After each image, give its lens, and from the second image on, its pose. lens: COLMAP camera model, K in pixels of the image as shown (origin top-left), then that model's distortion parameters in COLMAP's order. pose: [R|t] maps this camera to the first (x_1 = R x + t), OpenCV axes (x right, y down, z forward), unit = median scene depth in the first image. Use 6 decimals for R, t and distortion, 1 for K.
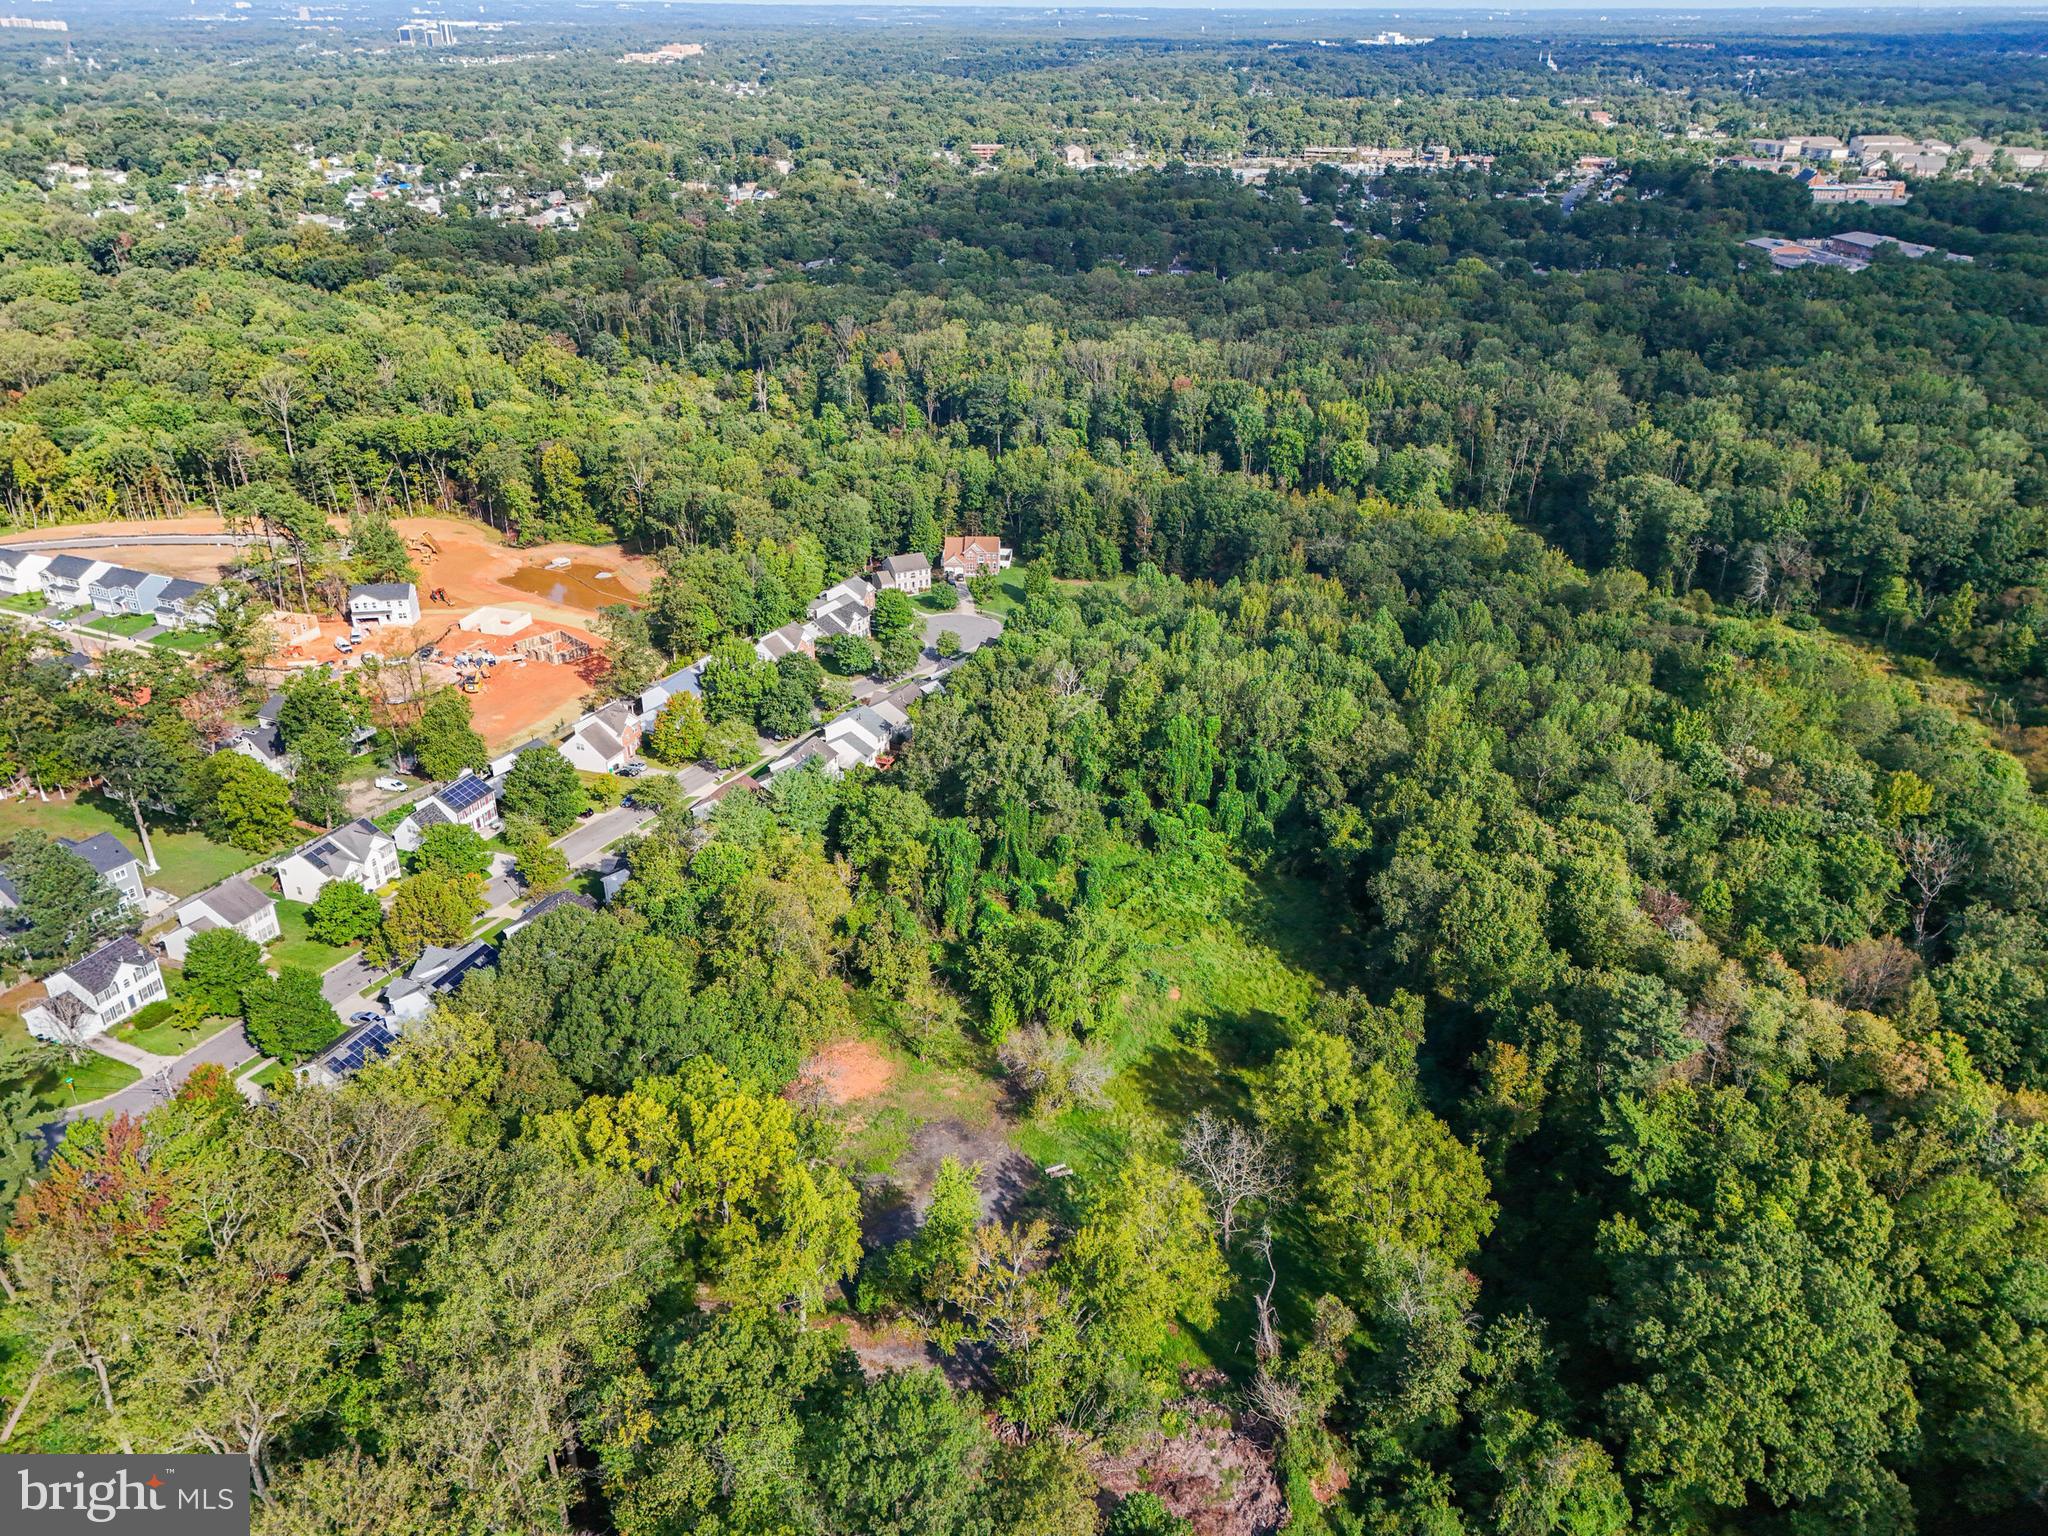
lens RADIAL K [[1513.8, 0, 1024.0], [0, 1513.8, 768.0], [0, 0, 1]] dist [0.062247, -0.063104]
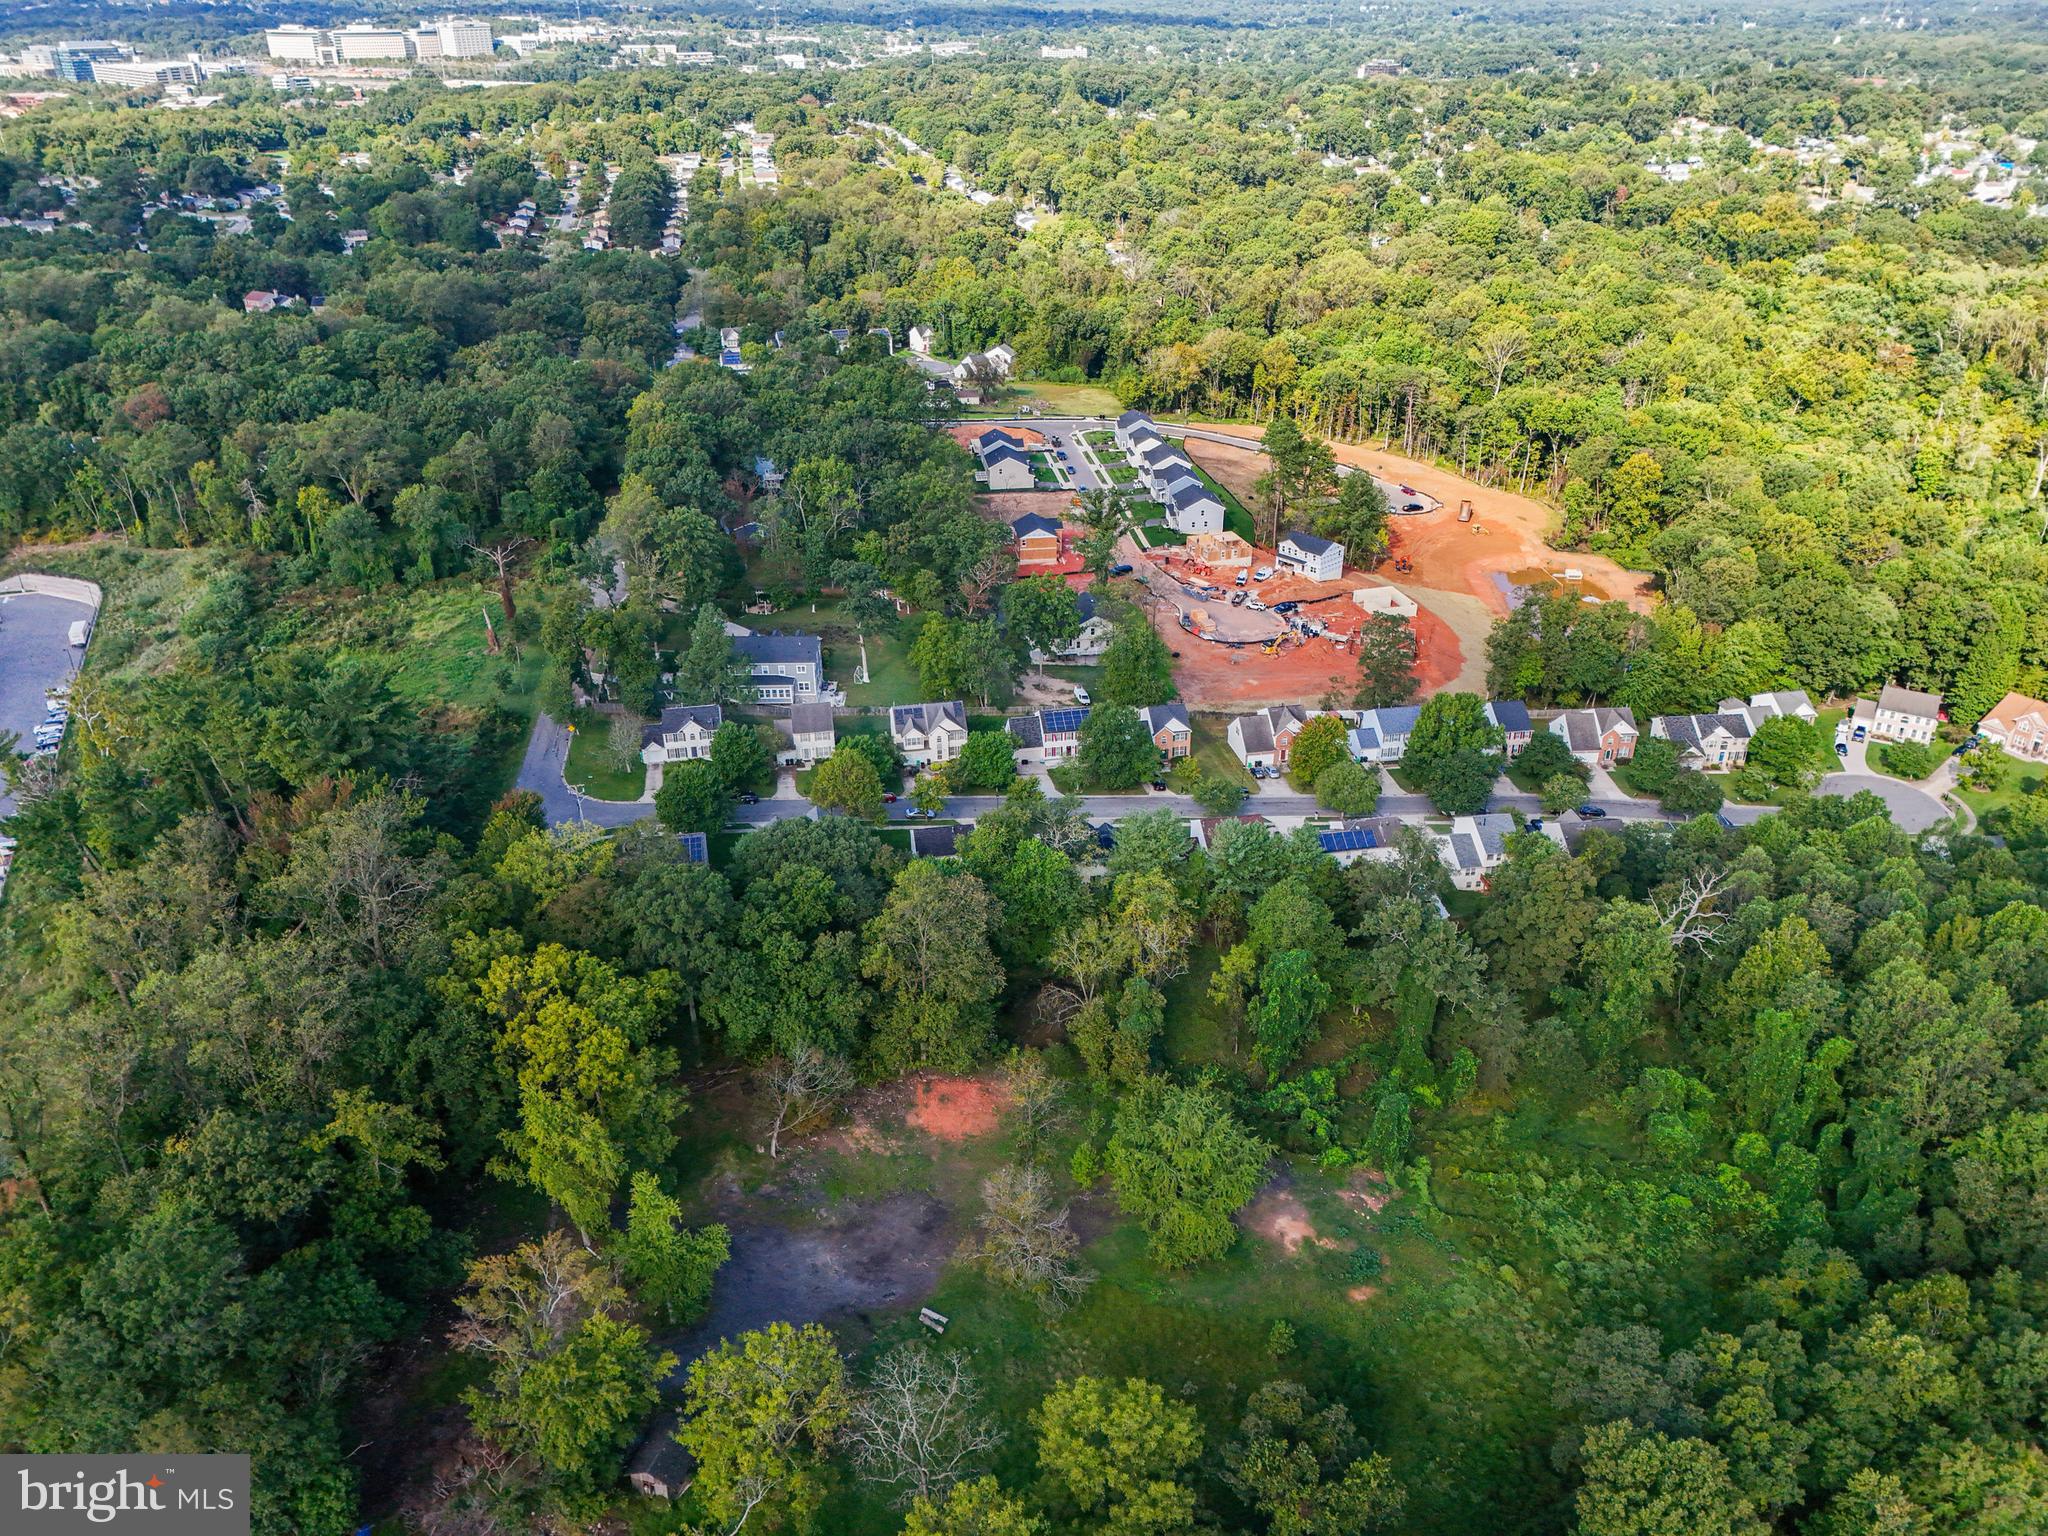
lens RADIAL K [[1509.2, 0, 1043.4], [0, 1509.2, 776.3], [0, 0, 1]] dist [0.083623, -0.090461]
pose [[0.538945, 0.387822, -0.747752, 0.449567], [-0.368064, 0.906901, 0.205082, -0.166201], [0.757672, 0.164693, 0.631513, 0.345244]]
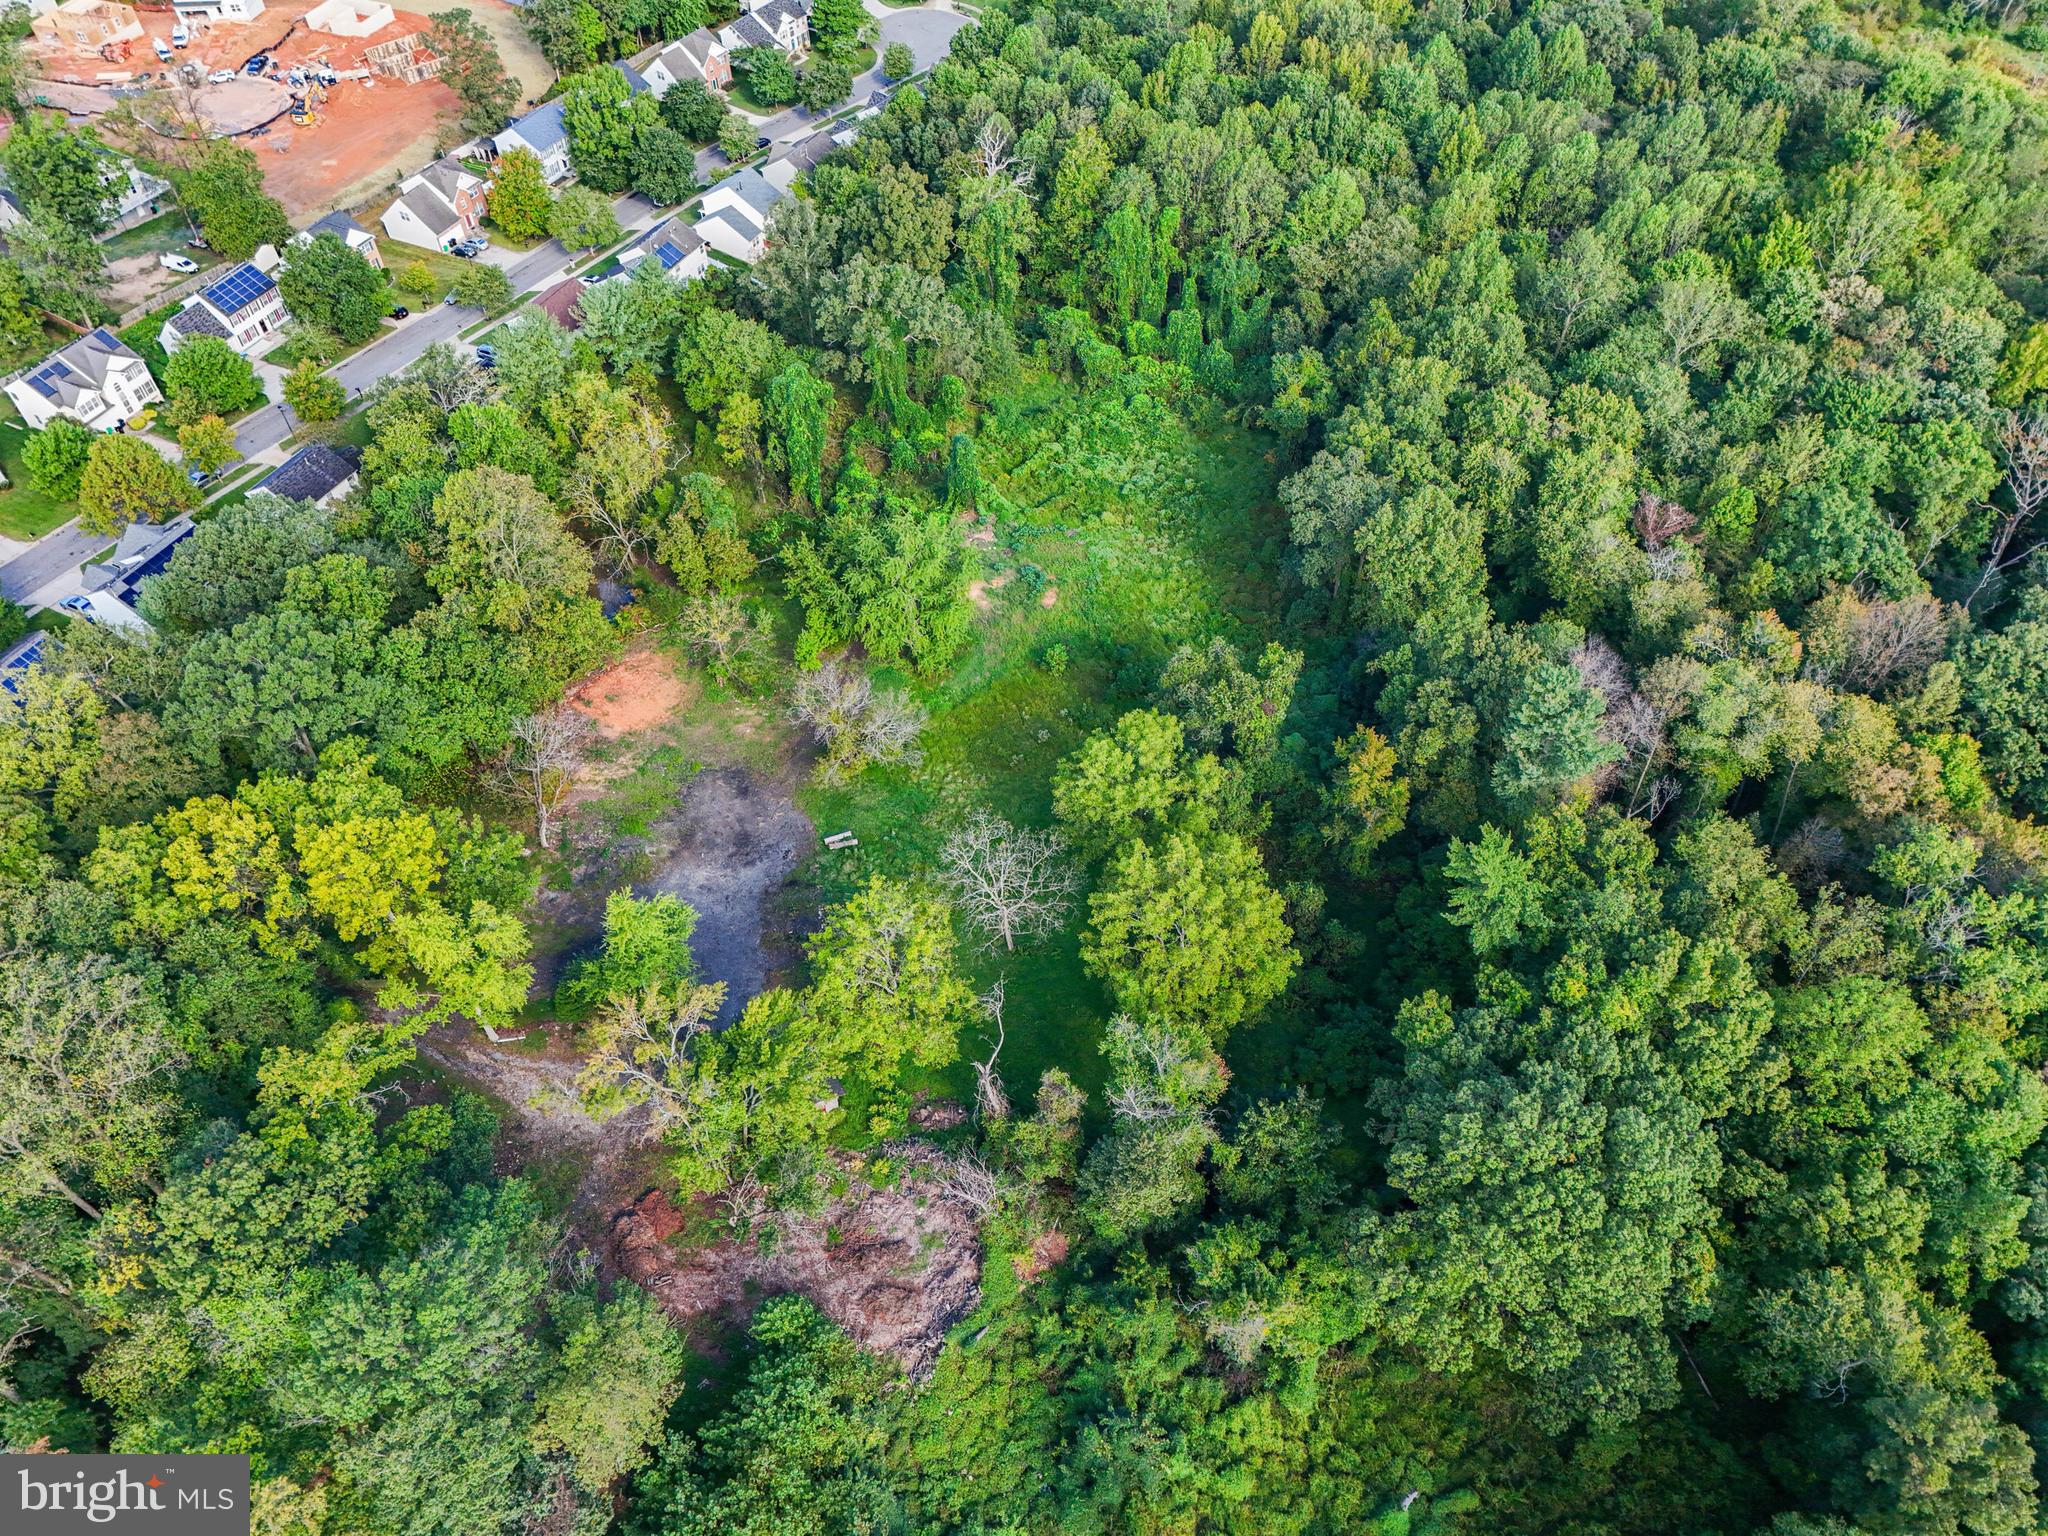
lens RADIAL K [[1509.2, 0, 1043.4], [0, 1509.2, 776.3], [0, 0, 1]] dist [0.083623, -0.090461]
pose [[0.995677, 0.055657, -0.074355, 0.153171], [-0.021277, 0.915960, 0.400705, -0.089771], [0.090409, -0.397391, 0.913185, 0.181277]]
